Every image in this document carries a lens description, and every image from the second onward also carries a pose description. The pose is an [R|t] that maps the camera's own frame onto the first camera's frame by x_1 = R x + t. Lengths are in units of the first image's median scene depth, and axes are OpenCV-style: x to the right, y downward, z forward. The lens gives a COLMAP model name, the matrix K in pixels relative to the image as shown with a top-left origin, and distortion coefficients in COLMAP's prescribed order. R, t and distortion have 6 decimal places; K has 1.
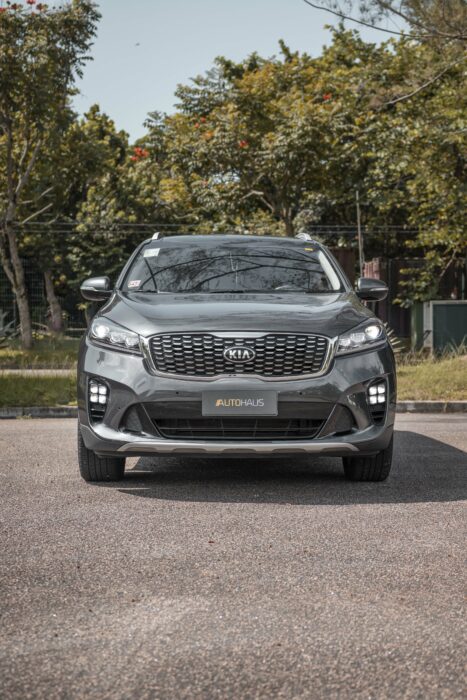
lens RADIAL K [[1050.7, 0, 221.9], [0, 1050.7, 350.9], [0, 0, 1]] dist [0.045661, 0.039907]
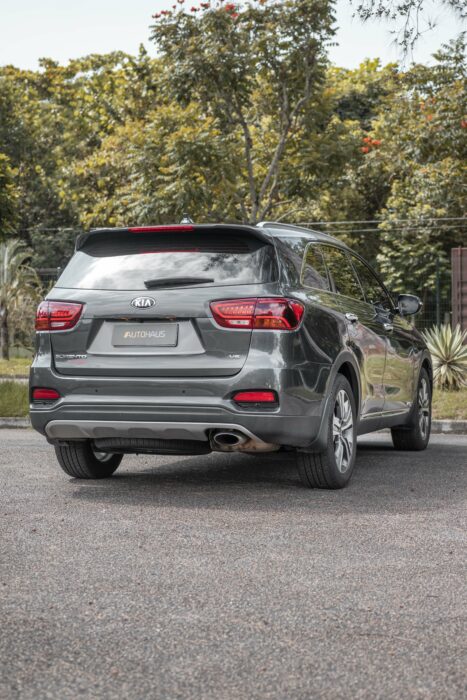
lens RADIAL K [[1151.2, 0, 233.5], [0, 1151.2, 350.0], [0, 0, 1]] dist [0.044615, 0.034646]
pose [[0.913862, -0.000407, -0.406026, 0.218339], [-0.002766, 0.999970, -0.007228, -0.001068], [0.406017, 0.007729, 0.913833, 0.040499]]
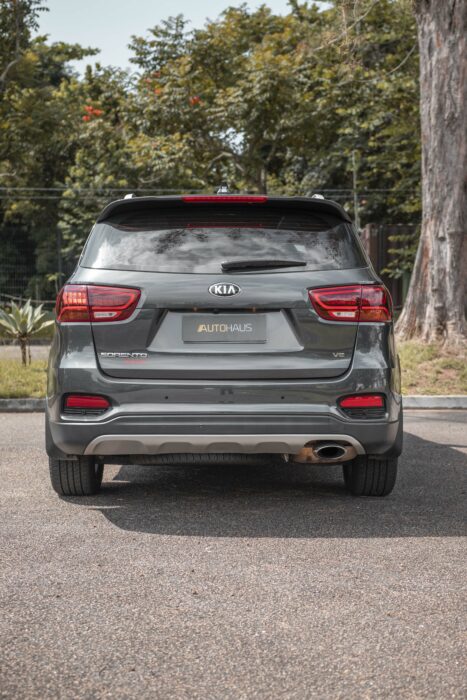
lens RADIAL K [[1048.5, 0, 233.5], [0, 1048.5, 350.0], [0, 0, 1]] dist [0.057607, 0.146133]
pose [[0.998303, 0.001476, -0.058212, 0.100148], [0.000419, 0.999471, 0.032532, -0.009194], [0.058229, -0.032502, 0.997774, 0.077898]]
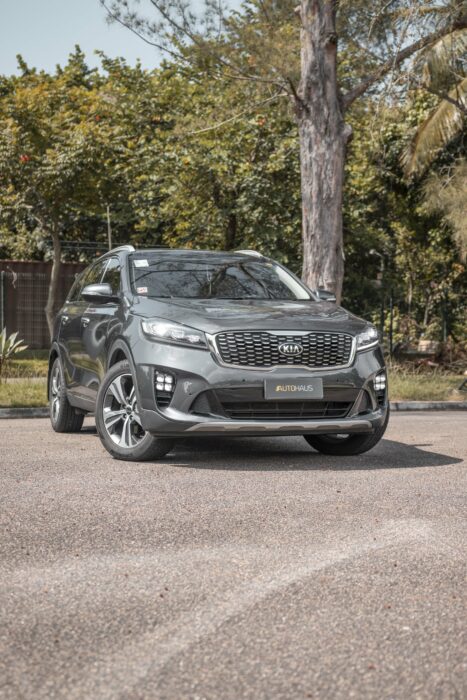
lens RADIAL K [[1048.5, 0, 233.5], [0, 1048.5, 350.0], [0, 0, 1]] dist [0.057607, 0.146133]
pose [[0.949178, 0.007177, 0.314658, -0.102390], [-0.002083, 0.999861, -0.016521, 0.005867], [-0.314733, 0.015026, 0.949061, -0.032869]]
